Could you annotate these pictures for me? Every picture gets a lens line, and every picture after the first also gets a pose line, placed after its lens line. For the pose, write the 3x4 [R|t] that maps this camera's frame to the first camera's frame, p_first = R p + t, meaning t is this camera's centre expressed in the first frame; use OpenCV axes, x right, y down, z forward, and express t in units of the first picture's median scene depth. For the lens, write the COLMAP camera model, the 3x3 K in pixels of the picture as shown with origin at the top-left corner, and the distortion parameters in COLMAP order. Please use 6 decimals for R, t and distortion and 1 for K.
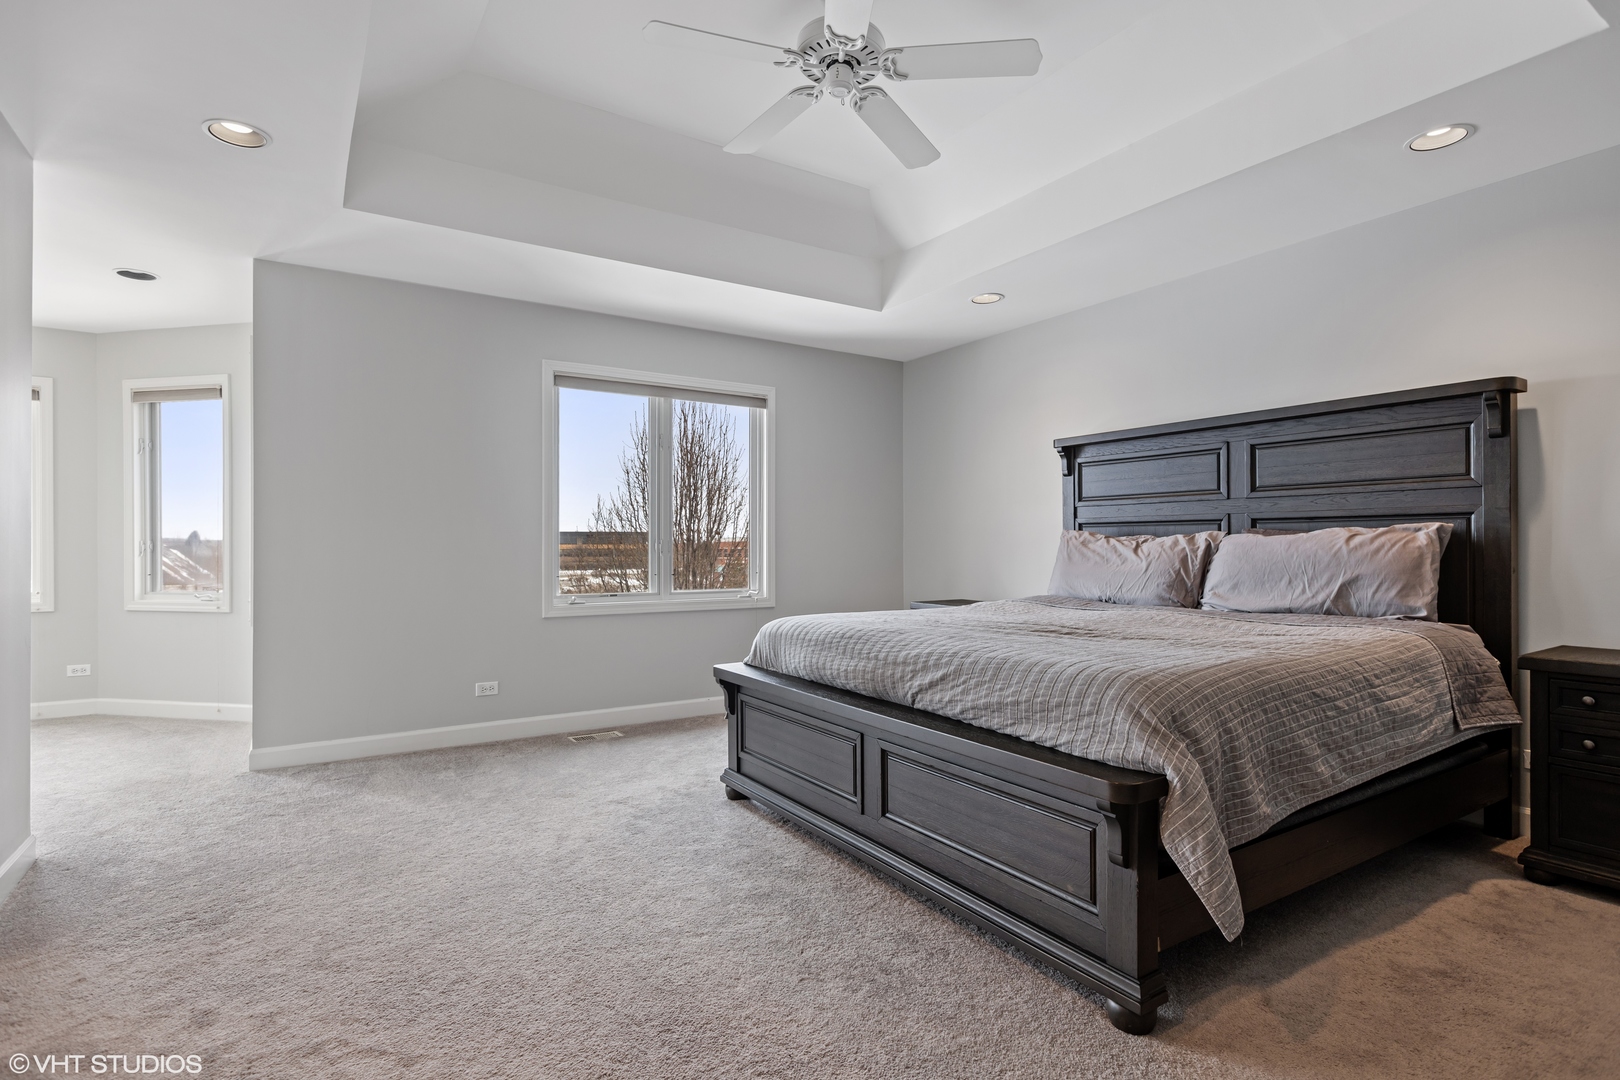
lens RADIAL K [[804.9, 0, 807.3], [0, 804.9, 547.0], [0, 0, 1]] dist [-0.002604, 0.001361]
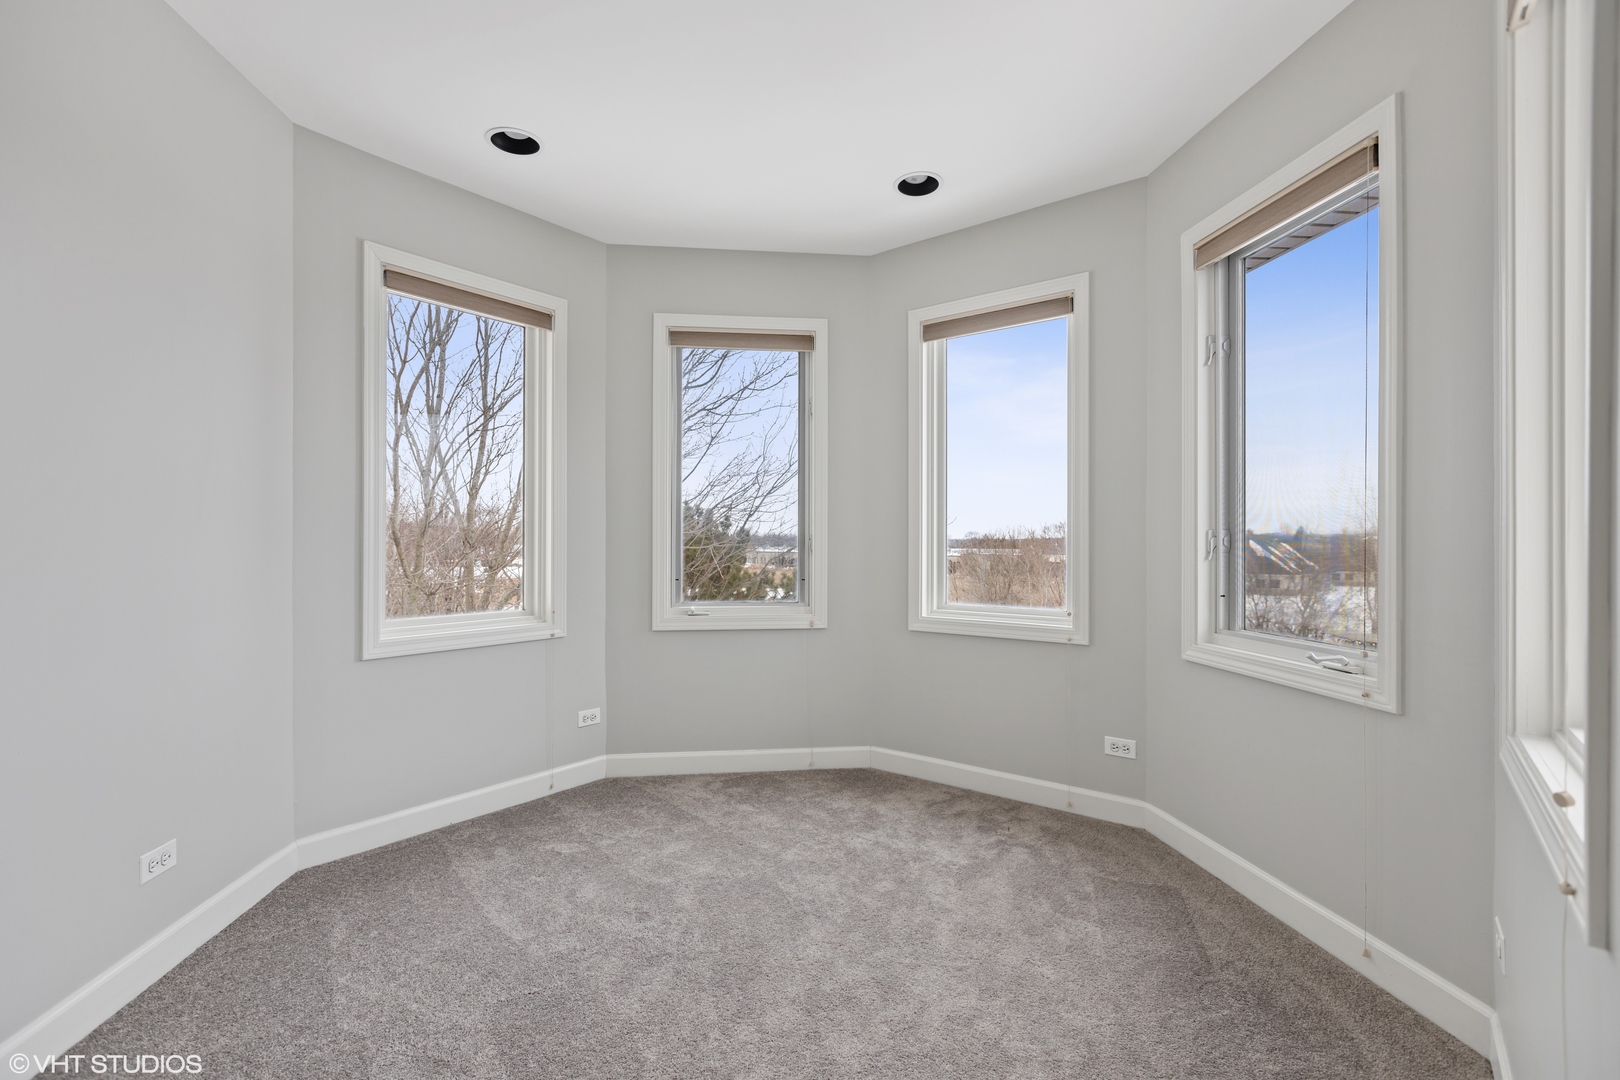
lens RADIAL K [[739.9, 0, 795.2], [0, 739.9, 542.2], [0, 0, 1]] dist [-0.000946, 0.000318]
pose [[0.314236, 0.003967, -0.949337, -0.457729], [-0.002875, 0.999991, 0.003227, -0.001131], [0.949341, 0.001715, 0.314244, 0.594868]]
